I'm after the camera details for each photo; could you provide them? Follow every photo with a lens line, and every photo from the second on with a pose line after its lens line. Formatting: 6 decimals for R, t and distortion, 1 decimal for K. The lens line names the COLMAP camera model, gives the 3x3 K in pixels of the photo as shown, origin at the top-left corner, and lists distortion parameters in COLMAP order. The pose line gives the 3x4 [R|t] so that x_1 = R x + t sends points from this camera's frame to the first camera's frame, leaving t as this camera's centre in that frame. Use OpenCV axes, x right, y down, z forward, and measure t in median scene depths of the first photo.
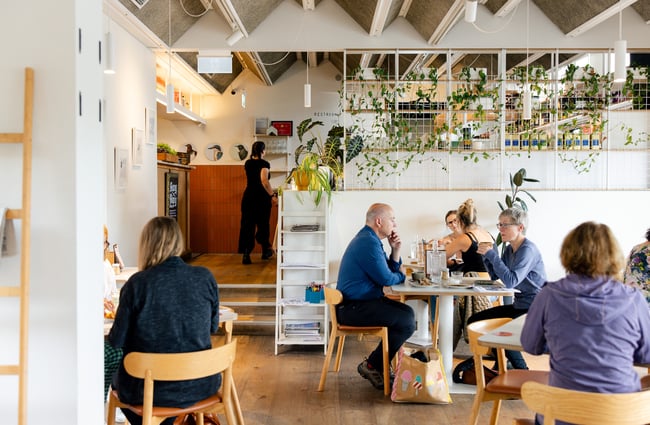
lens RADIAL K [[699.8, 0, 325.0], [0, 699.8, 212.5], [0, 0, 1]] dist [-0.000388, 0.009769]
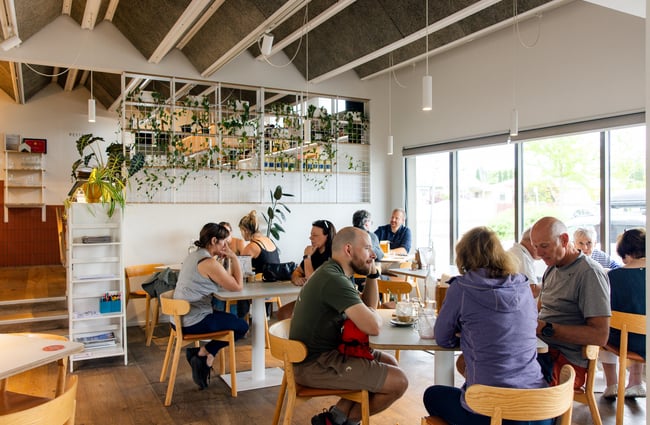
lens RADIAL K [[523.8, 0, 325.0], [0, 523.8, 212.5], [0, 0, 1]] dist [-0.001173, 0.005276]
pose [[0.875099, -0.008438, 0.483871, -0.091125], [0.018838, 0.999684, -0.016636, 0.001027], [-0.483577, 0.023673, 0.874981, 0.156504]]
